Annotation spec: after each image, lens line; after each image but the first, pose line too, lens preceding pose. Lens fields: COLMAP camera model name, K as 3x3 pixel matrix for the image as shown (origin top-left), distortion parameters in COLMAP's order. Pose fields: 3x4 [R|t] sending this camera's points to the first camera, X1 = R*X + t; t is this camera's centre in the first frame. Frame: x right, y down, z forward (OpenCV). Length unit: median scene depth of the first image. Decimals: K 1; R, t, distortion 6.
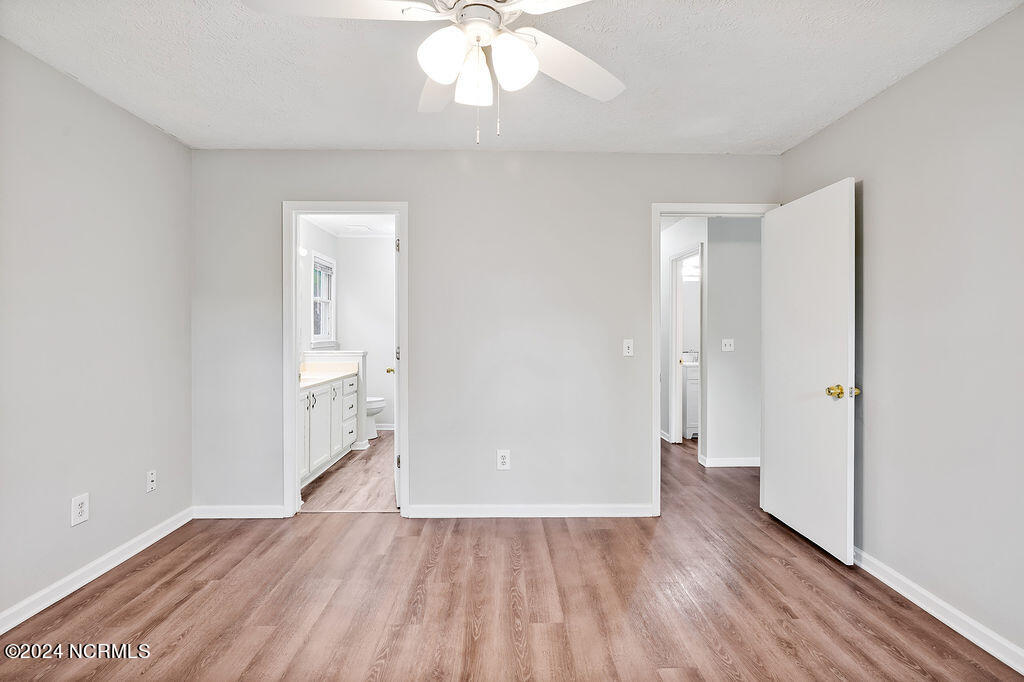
lens RADIAL K [[468.5, 0, 512.0], [0, 468.5, 341.0], [0, 0, 1]] dist [-0.010586, 0.000820]
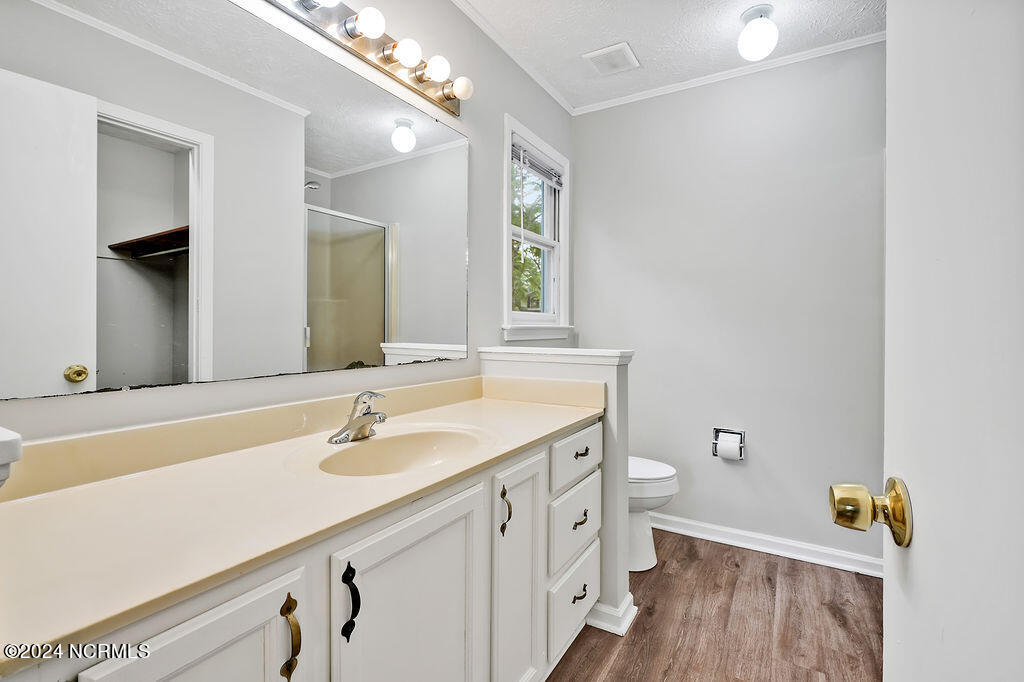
lens RADIAL K [[468.5, 0, 512.0], [0, 468.5, 341.0], [0, 0, 1]] dist [-0.010586, 0.000820]
pose [[0.848118, 0.010472, -0.529704, -0.519024], [-0.008211, 0.999944, 0.006622, 0.033627], [0.529744, -0.001266, 0.848157, 1.699986]]
